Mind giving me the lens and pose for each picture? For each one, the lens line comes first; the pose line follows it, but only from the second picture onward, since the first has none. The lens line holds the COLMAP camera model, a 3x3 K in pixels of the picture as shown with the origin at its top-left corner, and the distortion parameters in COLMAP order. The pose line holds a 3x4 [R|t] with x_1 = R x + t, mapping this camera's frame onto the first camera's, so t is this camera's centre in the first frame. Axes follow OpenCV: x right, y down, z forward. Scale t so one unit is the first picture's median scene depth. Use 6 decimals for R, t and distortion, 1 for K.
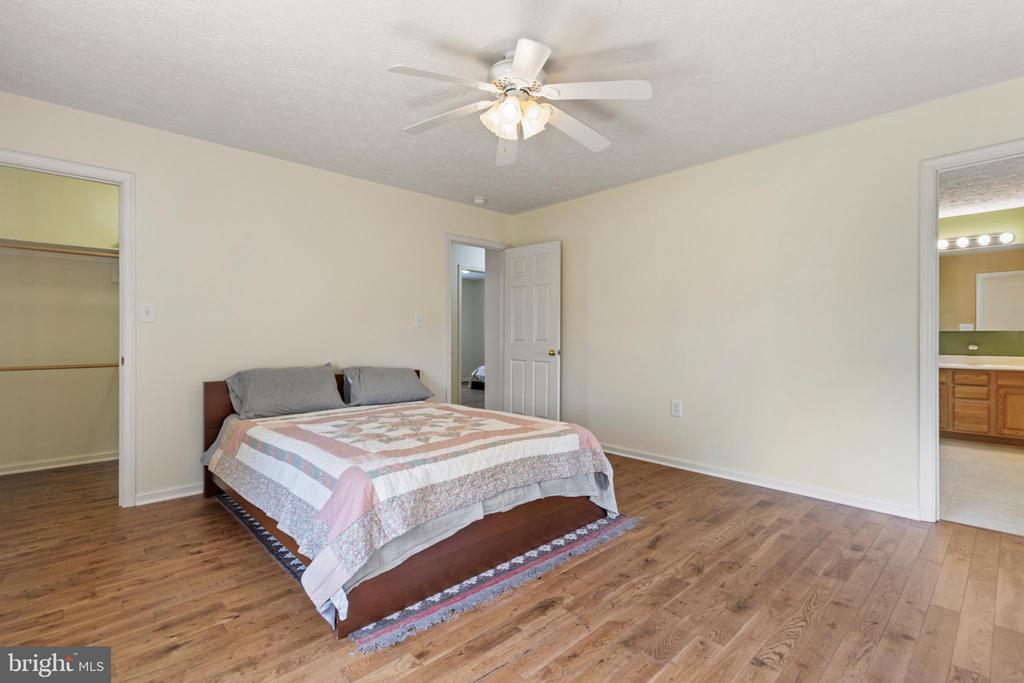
lens RADIAL K [[474.1, 0, 513.0], [0, 474.1, 343.3], [0, 0, 1]] dist [0.008829, -0.000195]
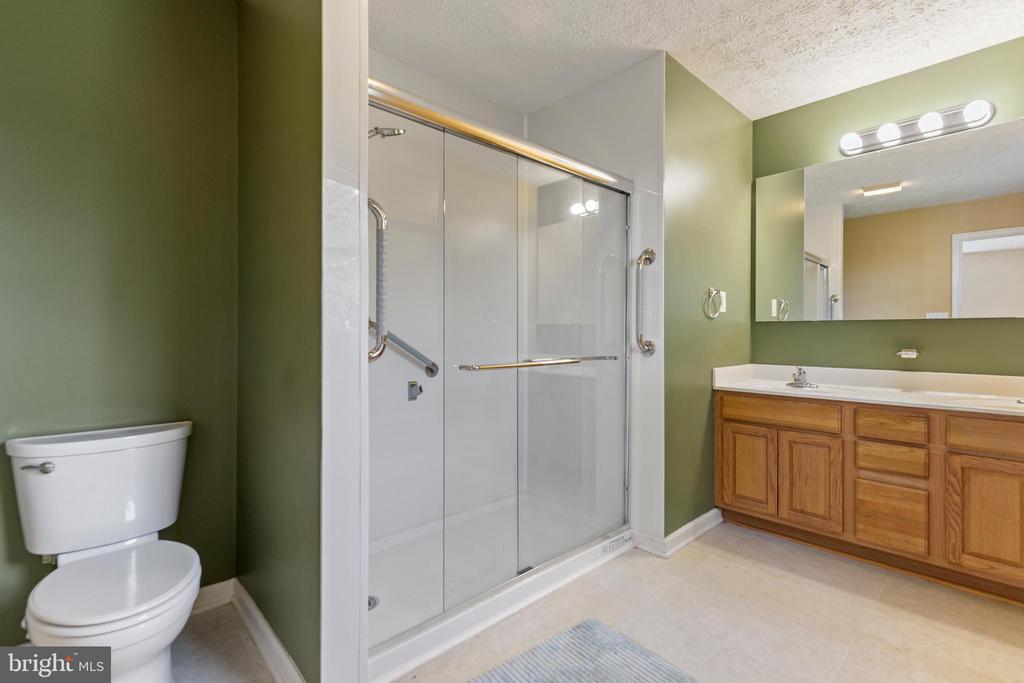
lens RADIAL K [[474.1, 0, 513.4], [0, 474.1, 333.1], [0, 0, 1]] dist [0.008829, -0.000195]
pose [[0.998484, -0.008640, -0.054352, 0.645369], [0.008378, 0.999952, -0.005053, -0.013458], [0.054394, 0.004589, 0.998509, 0.550131]]
